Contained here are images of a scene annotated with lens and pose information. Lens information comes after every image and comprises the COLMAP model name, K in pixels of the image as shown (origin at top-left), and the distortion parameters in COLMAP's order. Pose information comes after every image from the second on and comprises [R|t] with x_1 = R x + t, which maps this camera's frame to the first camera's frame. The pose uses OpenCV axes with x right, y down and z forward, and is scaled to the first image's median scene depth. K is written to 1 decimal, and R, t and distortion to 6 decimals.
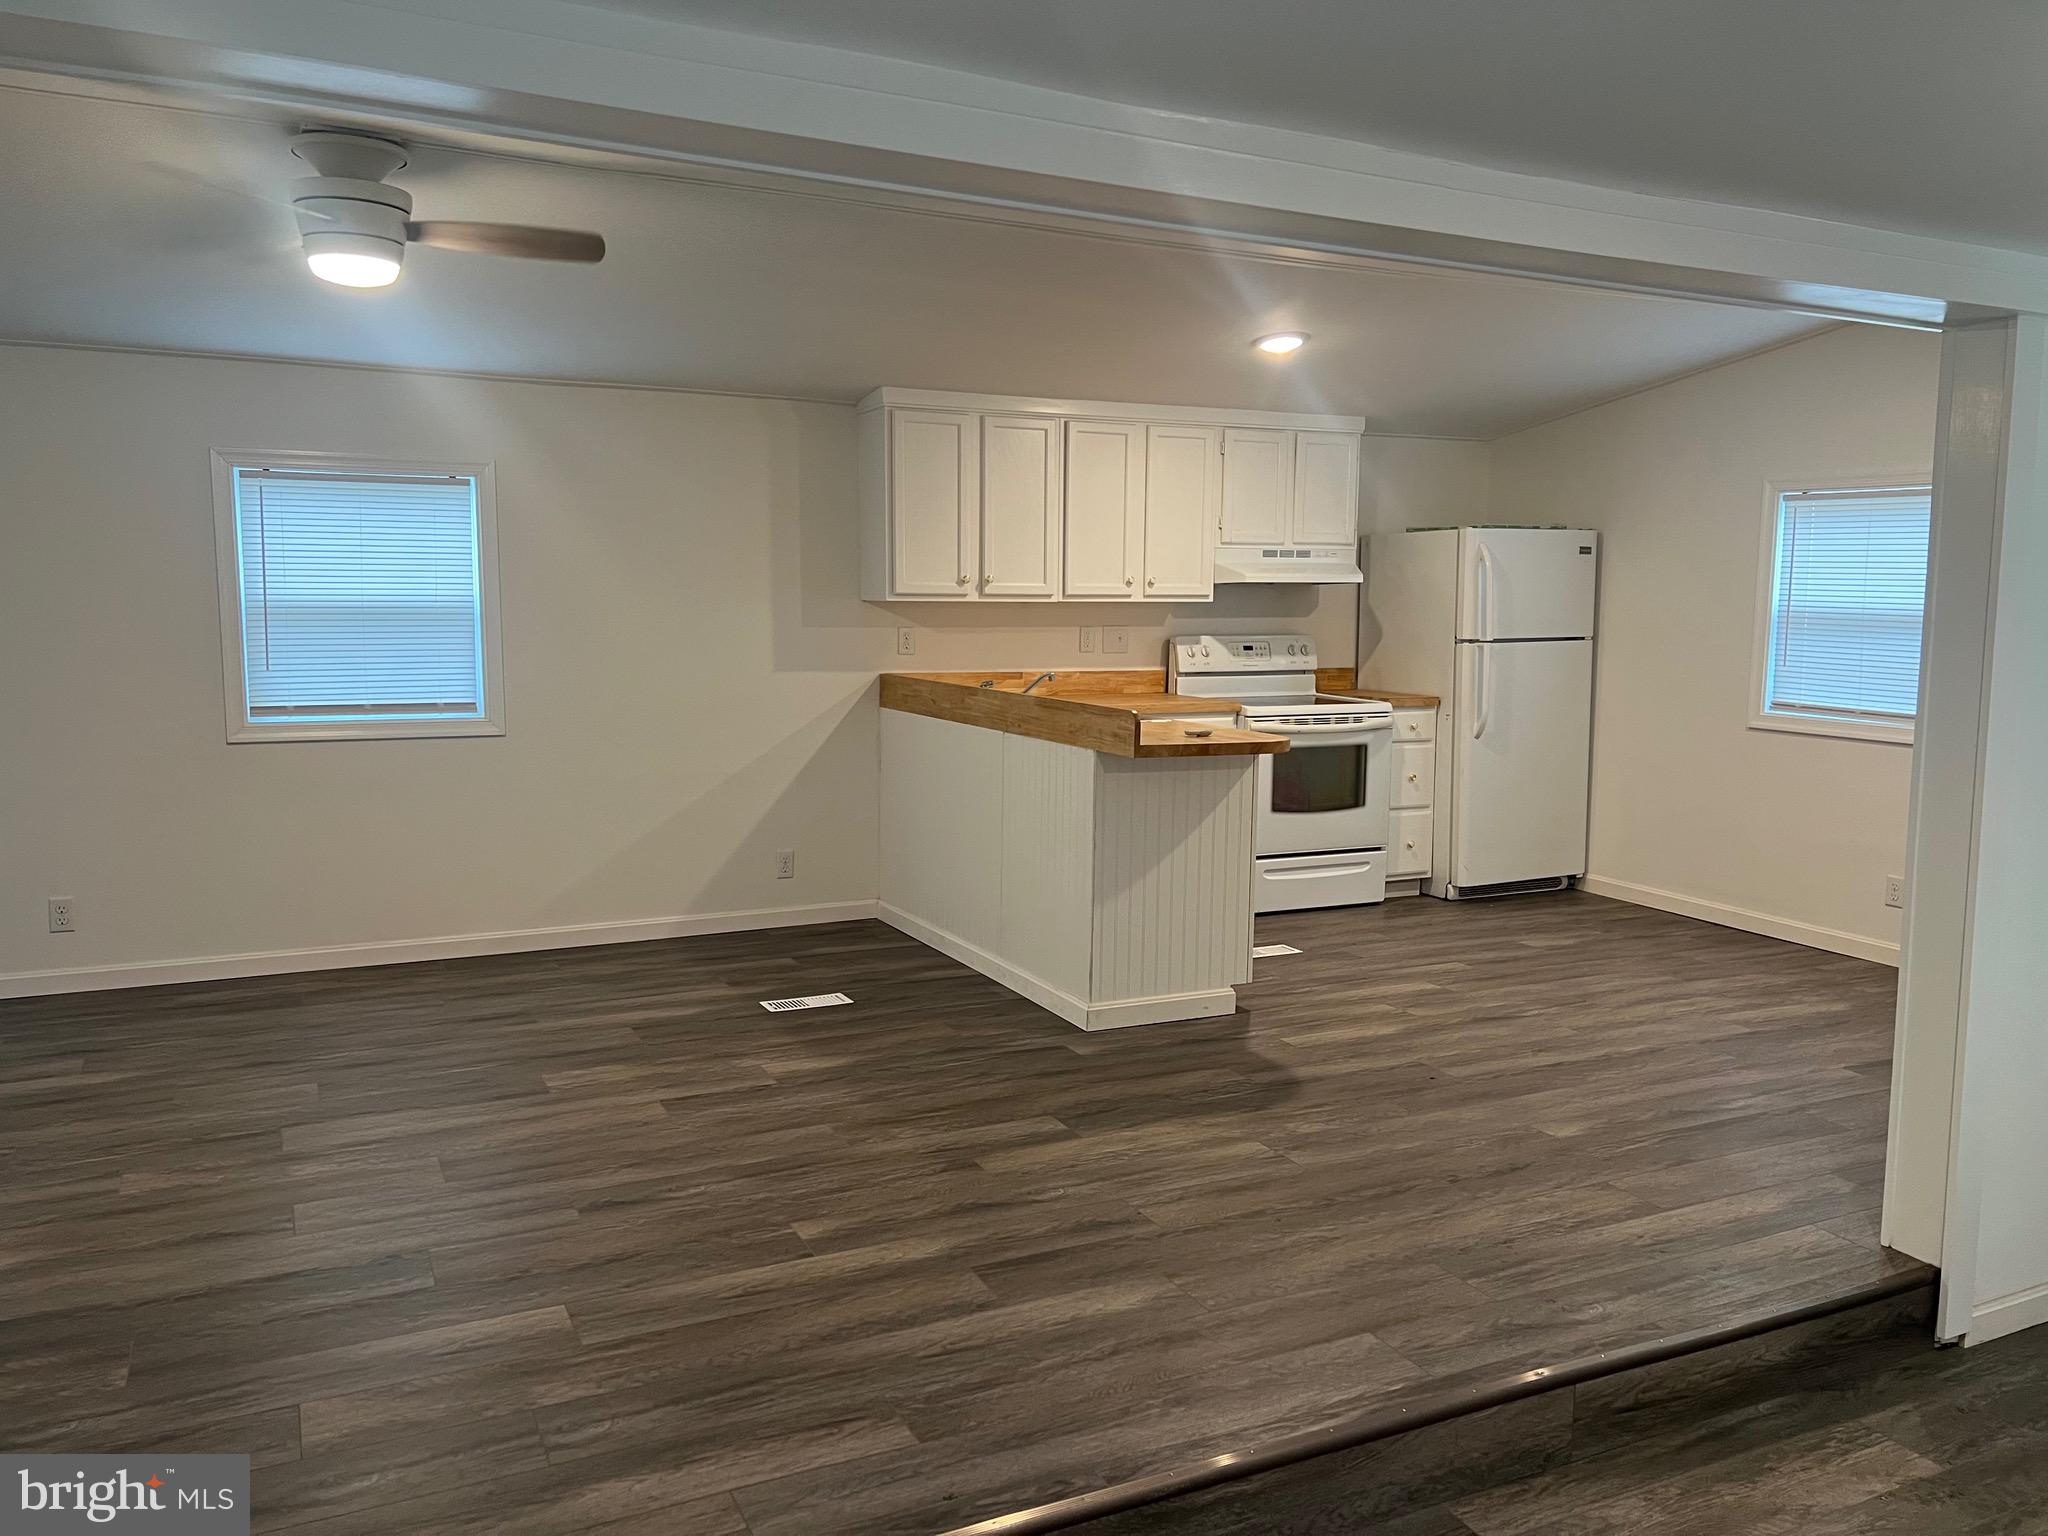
lens RADIAL K [[1545.2, 0, 1028.5], [0, 1545.2, 765.9], [0, 0, 1]] dist [0.075040, -0.081214]
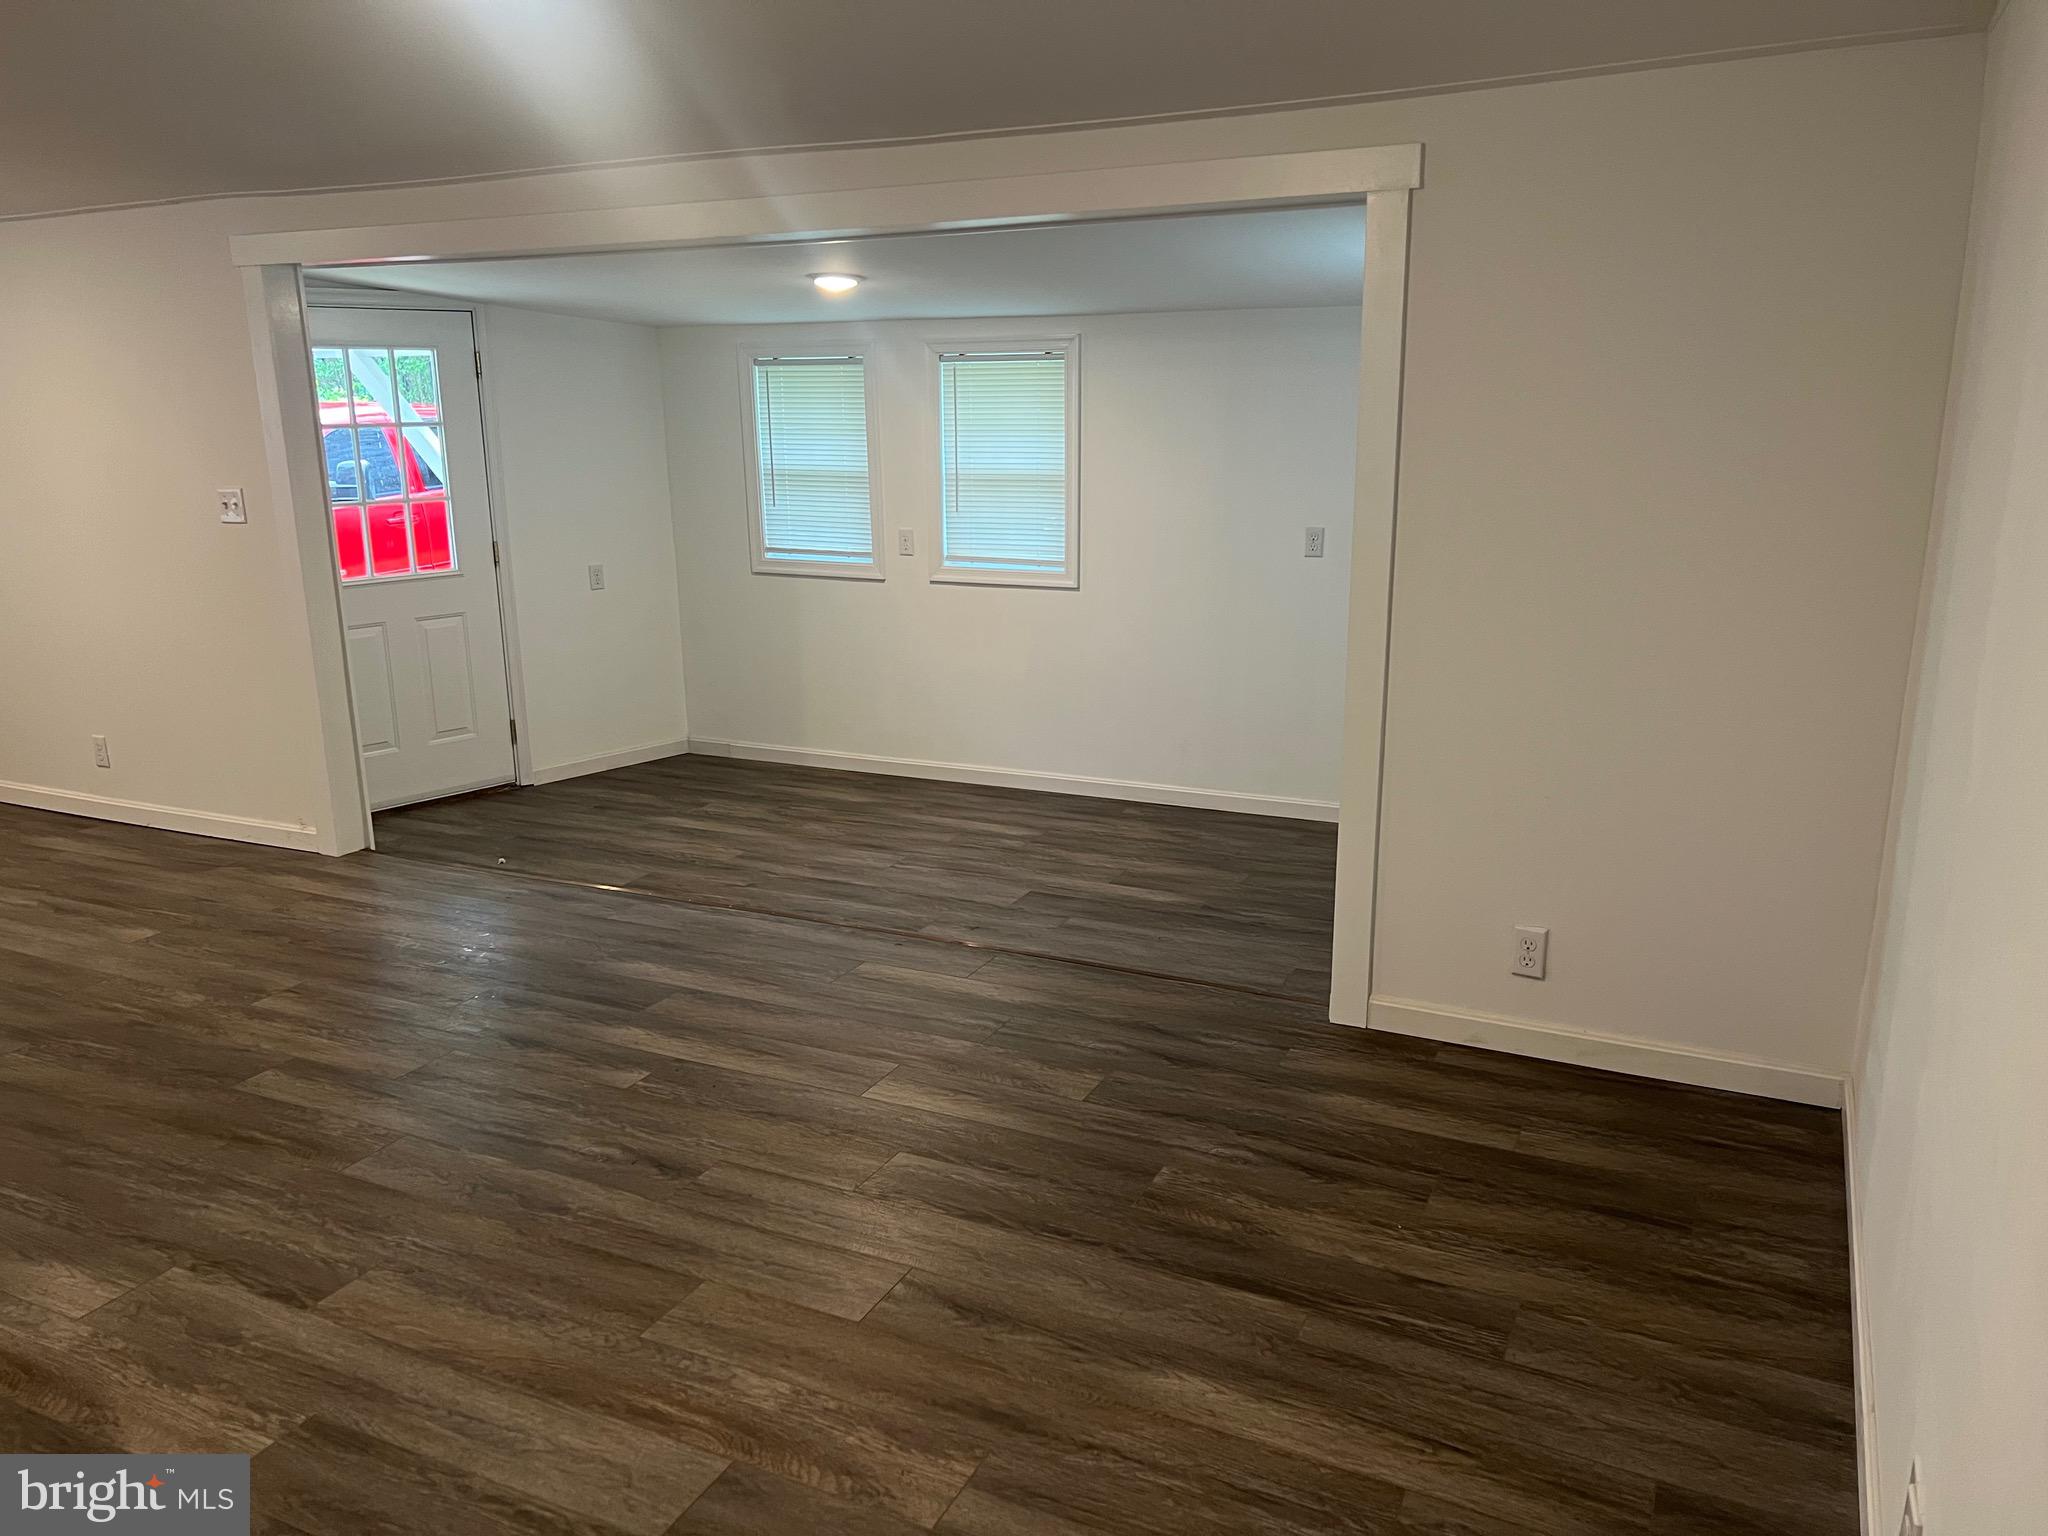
lens RADIAL K [[1545.2, 0, 1011.9], [0, 1545.2, 764.4], [0, 0, 1]] dist [0.075040, -0.081214]
pose [[-0.609015, -0.191704, 0.769643, -0.558944], [0.096016, 0.945397, 0.311458, -0.109486], [-0.787325, 0.263581, -0.557354, 0.690849]]
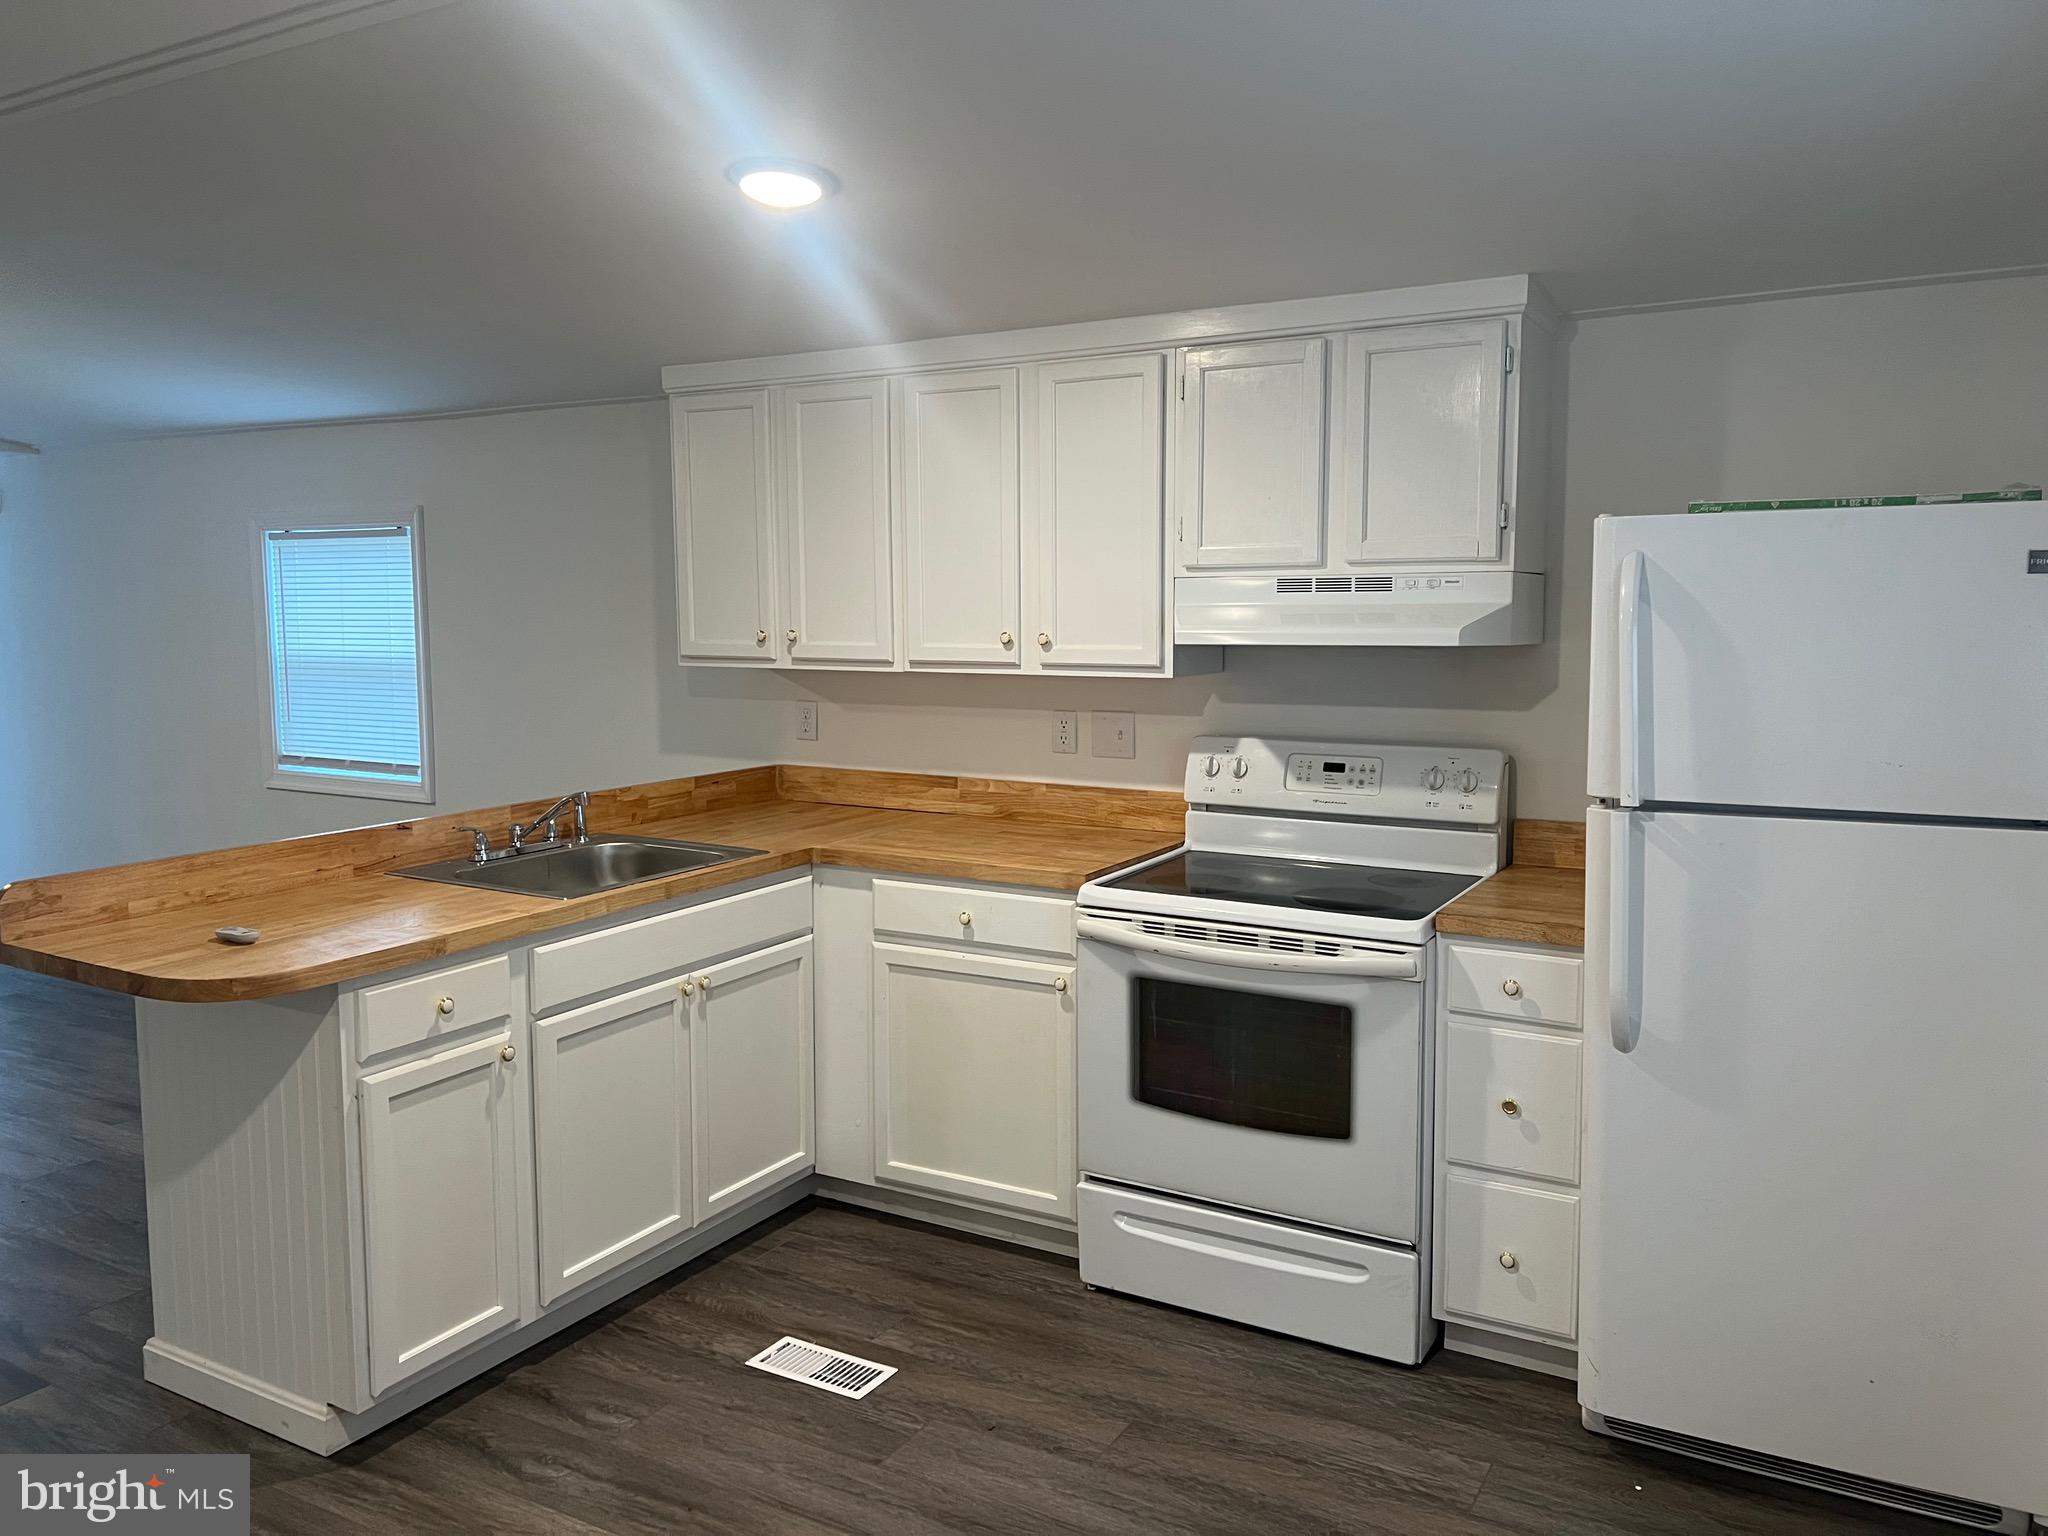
lens RADIAL K [[1545.2, 0, 1021.2], [0, 1545.2, 752.3], [0, 0, 1]] dist [0.075040, -0.081214]
pose [[0.552971, 0.076062, -0.829721, 0.562836], [-0.082102, 0.995952, 0.036584, -0.101257], [0.829145, 0.047892, 0.556978, 0.697833]]
